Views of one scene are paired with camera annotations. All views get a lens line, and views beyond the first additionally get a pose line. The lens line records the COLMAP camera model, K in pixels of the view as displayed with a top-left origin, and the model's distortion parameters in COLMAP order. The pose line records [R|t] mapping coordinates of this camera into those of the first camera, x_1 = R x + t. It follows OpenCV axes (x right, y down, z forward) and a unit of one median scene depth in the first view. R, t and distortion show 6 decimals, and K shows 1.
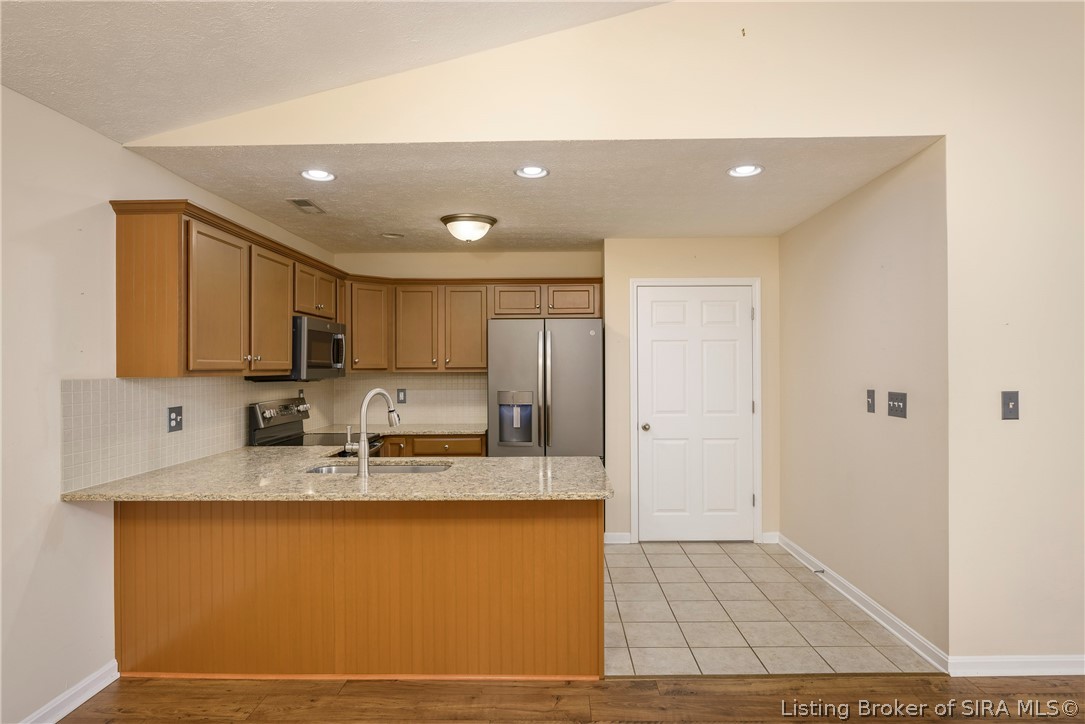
lens RADIAL K [[613.5, 0, 542.5], [0, 613.5, 362.0], [0, 0, 1]] dist [-0.003305, -0.000182]
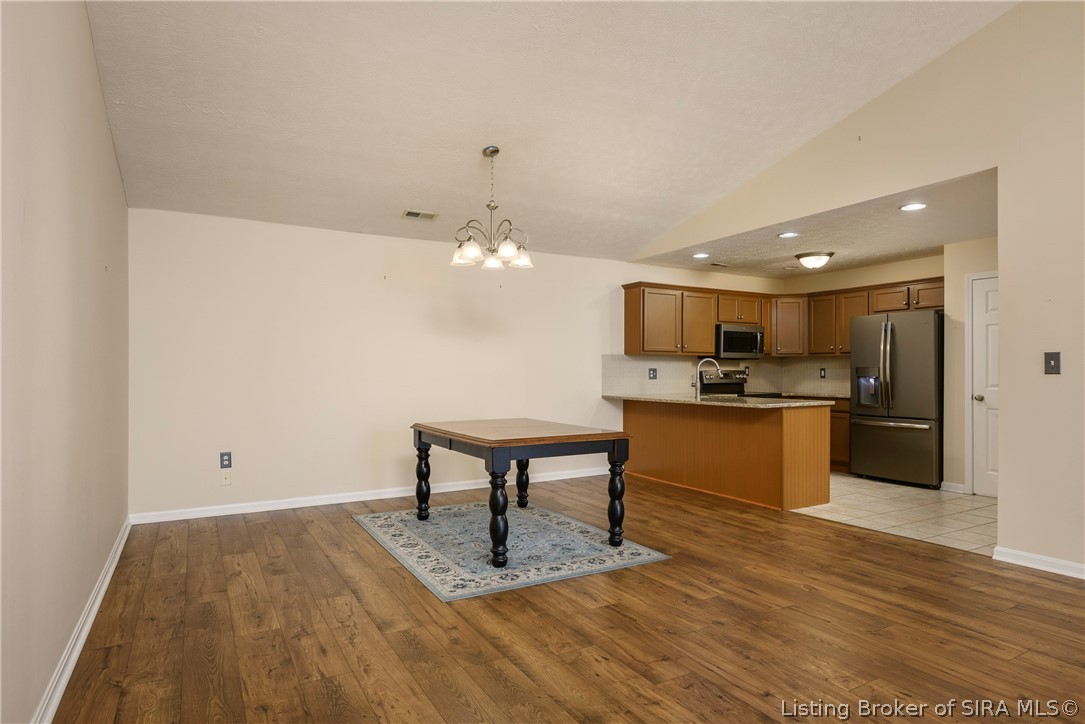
lens RADIAL K [[593.1, 0, 542.5], [0, 593.1, 362.0], [0, 0, 1]] dist [0.002923, 0.000266]
pose [[0.510144, -0.005722, -0.860070, 1.039078], [0.001553, 0.999982, -0.005731, 0.059231], [0.860088, 0.001588, 0.510144, -0.450920]]
